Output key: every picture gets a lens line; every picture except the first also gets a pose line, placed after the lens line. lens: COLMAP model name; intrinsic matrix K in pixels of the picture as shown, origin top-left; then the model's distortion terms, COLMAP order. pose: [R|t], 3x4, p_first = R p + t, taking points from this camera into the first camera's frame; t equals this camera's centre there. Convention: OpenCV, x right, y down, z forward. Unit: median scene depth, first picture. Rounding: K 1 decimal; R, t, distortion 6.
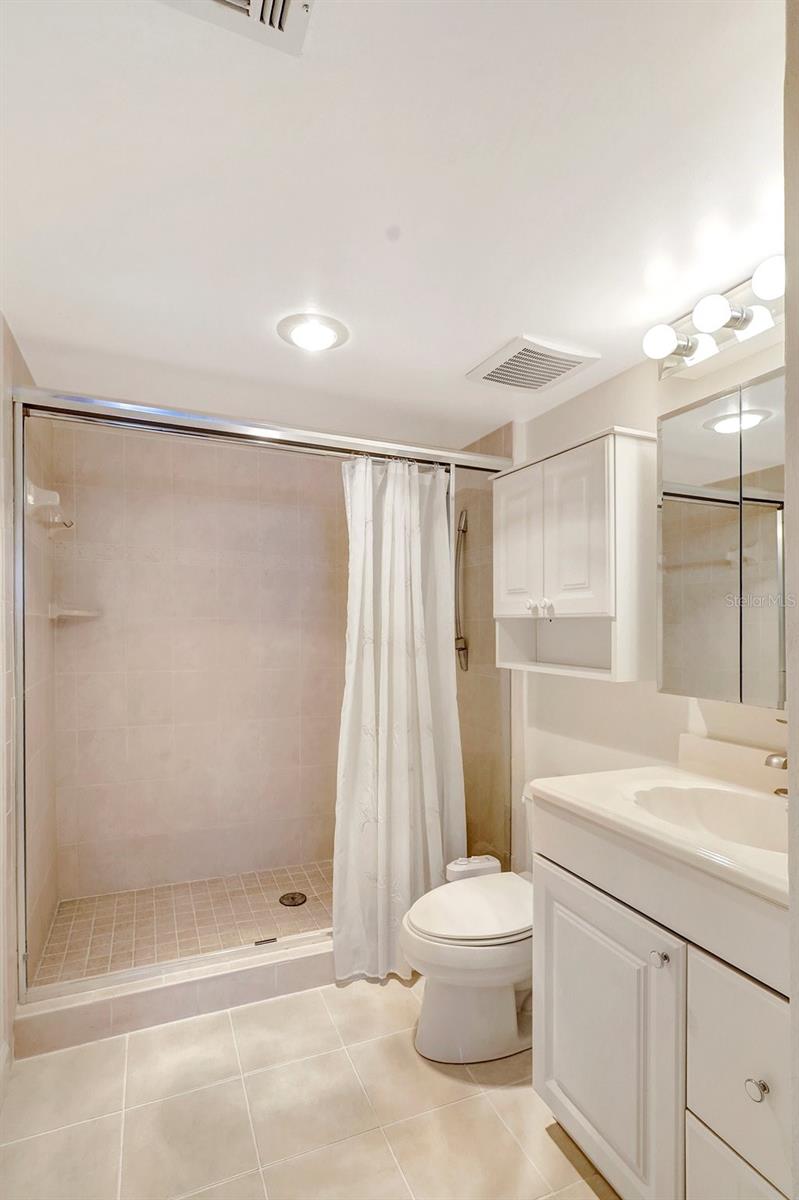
lens RADIAL K [[586.2, 0, 396.3], [0, 586.2, 636.7], [0, 0, 1]] dist [0.000668, 0.001228]
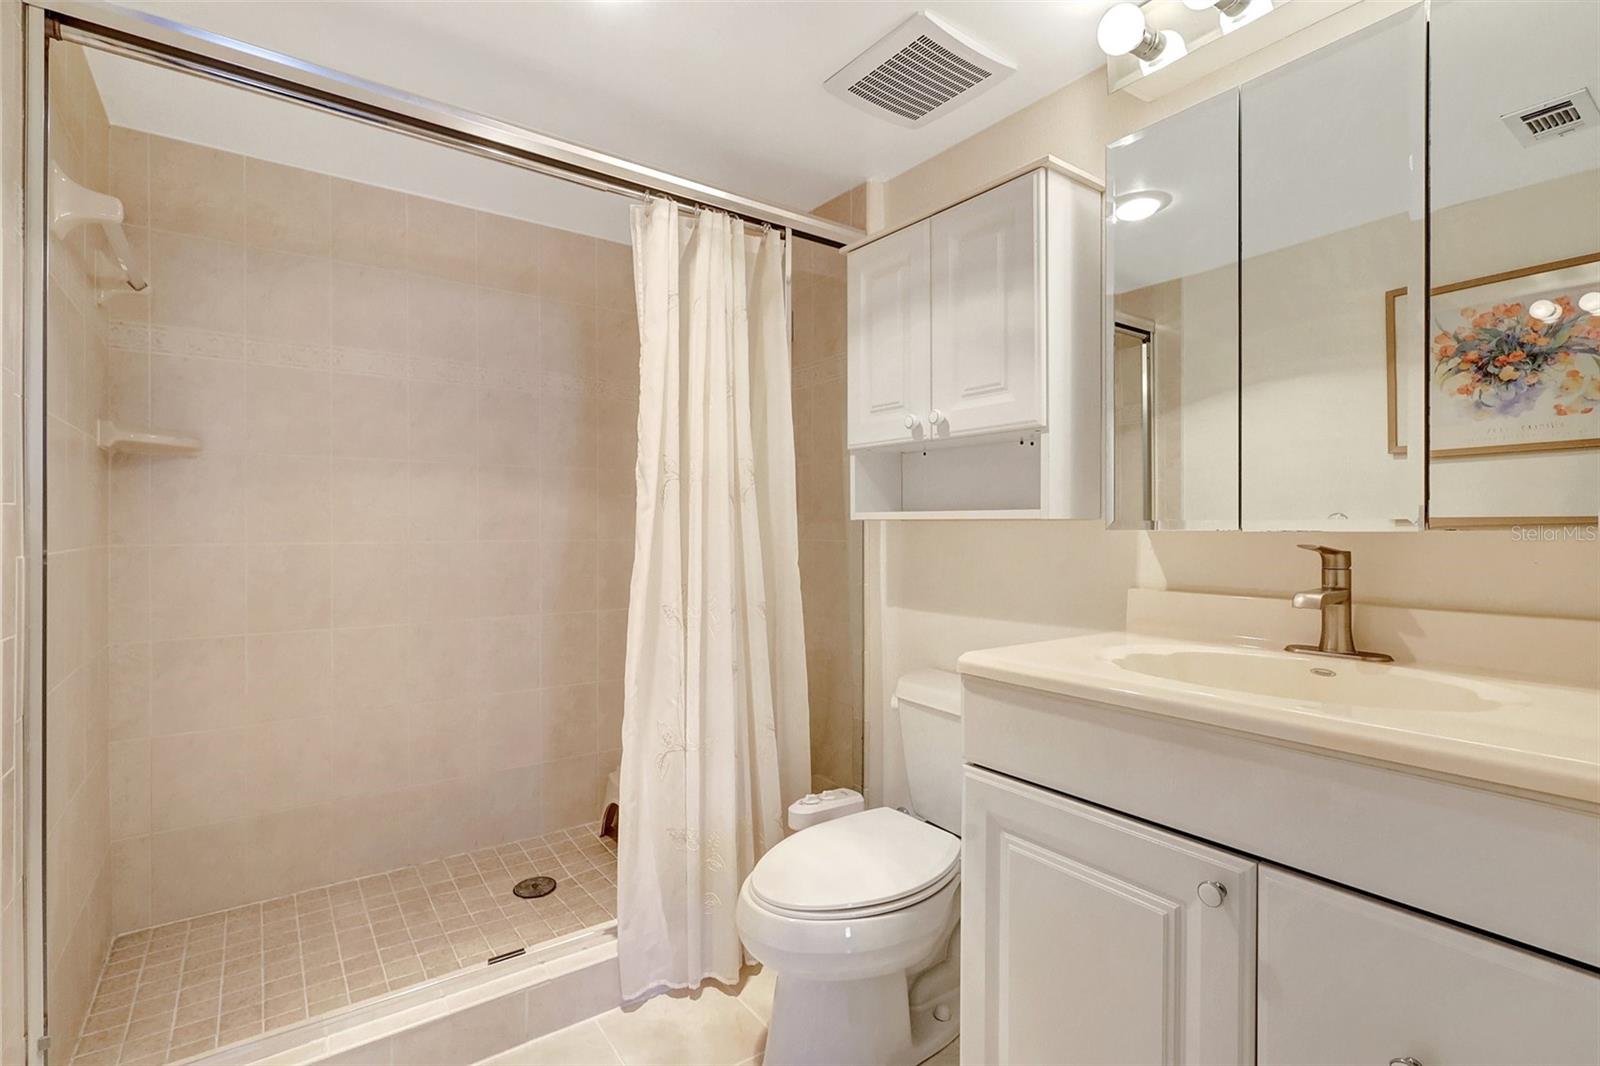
lens RADIAL K [[736.1, 0, 794.3], [0, 736.1, 531.1], [0, 0, 1]] dist [0.002302, -0.000118]
pose [[0.974000, -0.004447, 0.226505, -0.100687], [0.008227, 0.999842, -0.015748, 0.081922], [-0.226400, 0.017202, 0.973883, 0.157458]]
